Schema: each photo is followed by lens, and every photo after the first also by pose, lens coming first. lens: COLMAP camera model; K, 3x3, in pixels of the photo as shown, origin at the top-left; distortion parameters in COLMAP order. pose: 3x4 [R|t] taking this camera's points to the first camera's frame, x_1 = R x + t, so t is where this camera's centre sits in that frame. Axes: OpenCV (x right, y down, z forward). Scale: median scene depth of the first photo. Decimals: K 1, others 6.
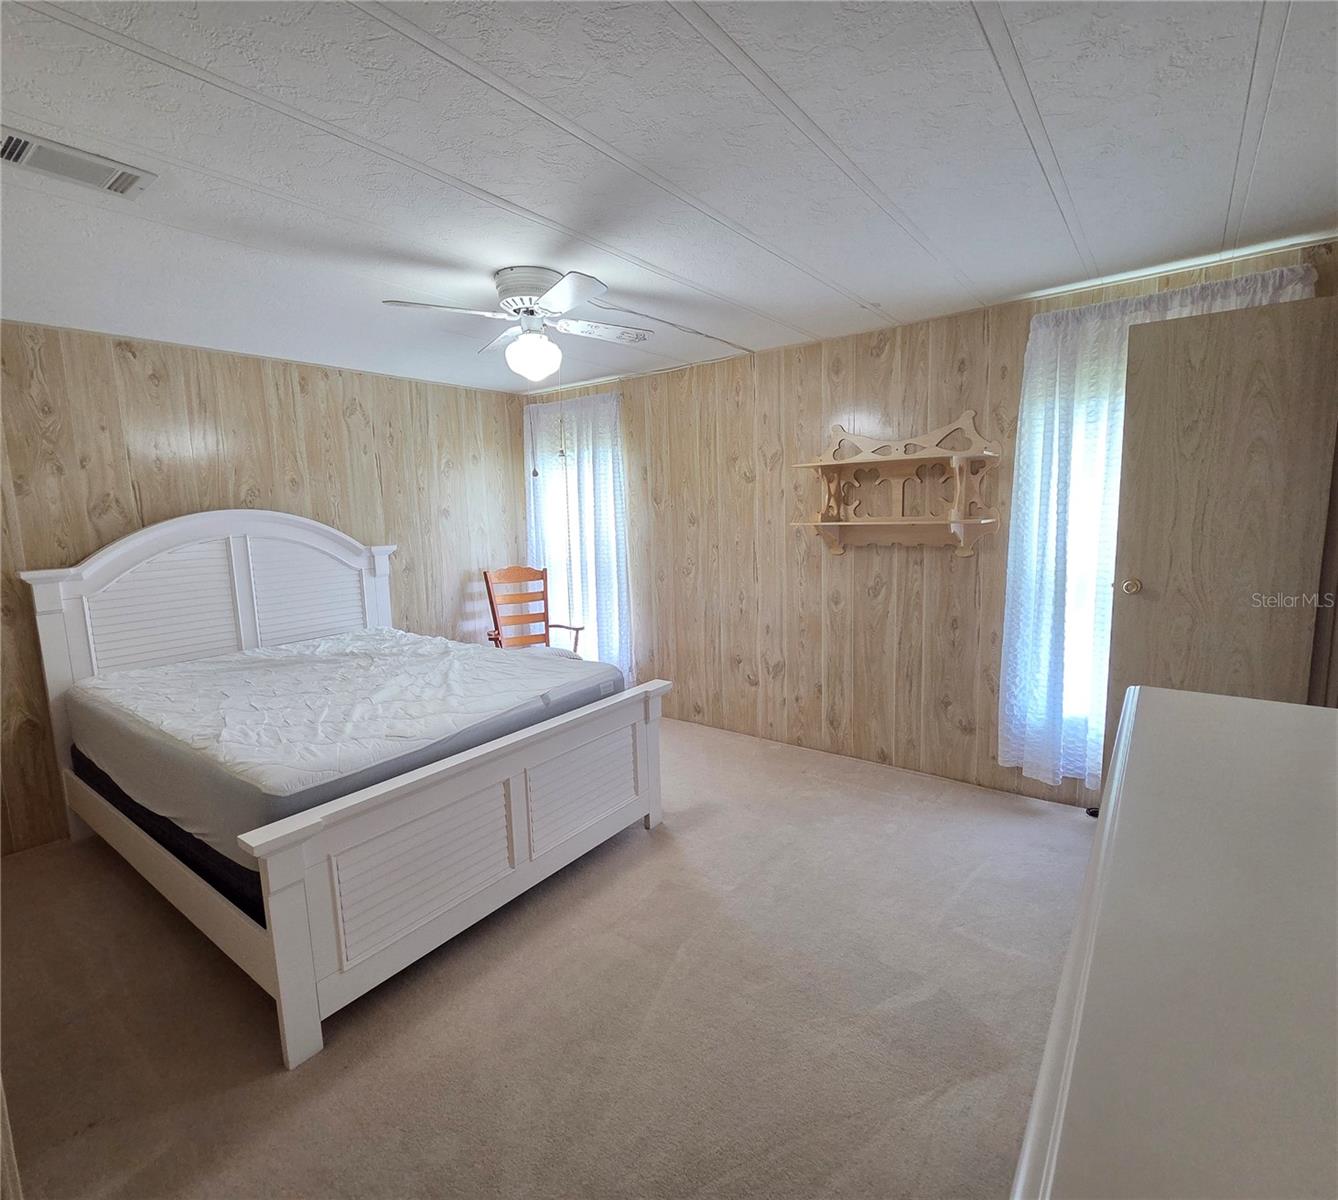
lens RADIAL K [[662.4, 0, 659.2], [0, 662.4, 590.2], [0, 0, 1]] dist [-0.001732, -0.000116]
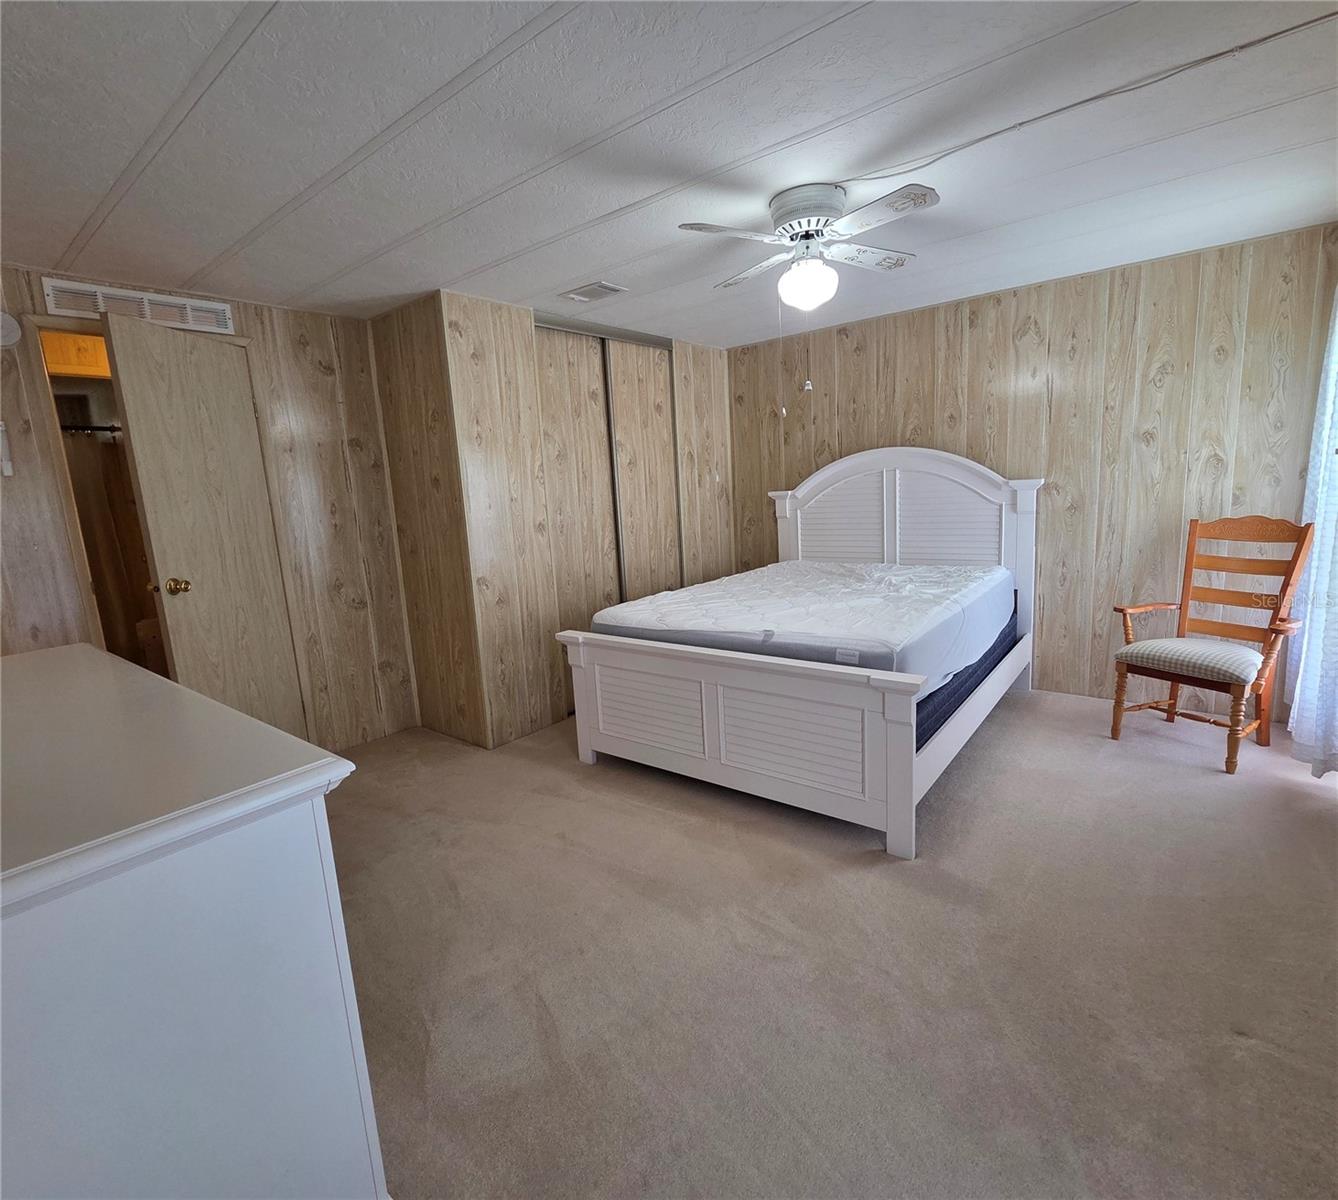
lens RADIAL K [[662.4, 0, 659.2], [0, 662.4, 590.2], [0, 0, 1]] dist [-0.001732, -0.000116]
pose [[-0.028907, 0.187138, -0.981908, 0.567824], [-0.067795, 0.979690, 0.188711, -0.061426], [0.997280, 0.072023, -0.015633, 0.573152]]
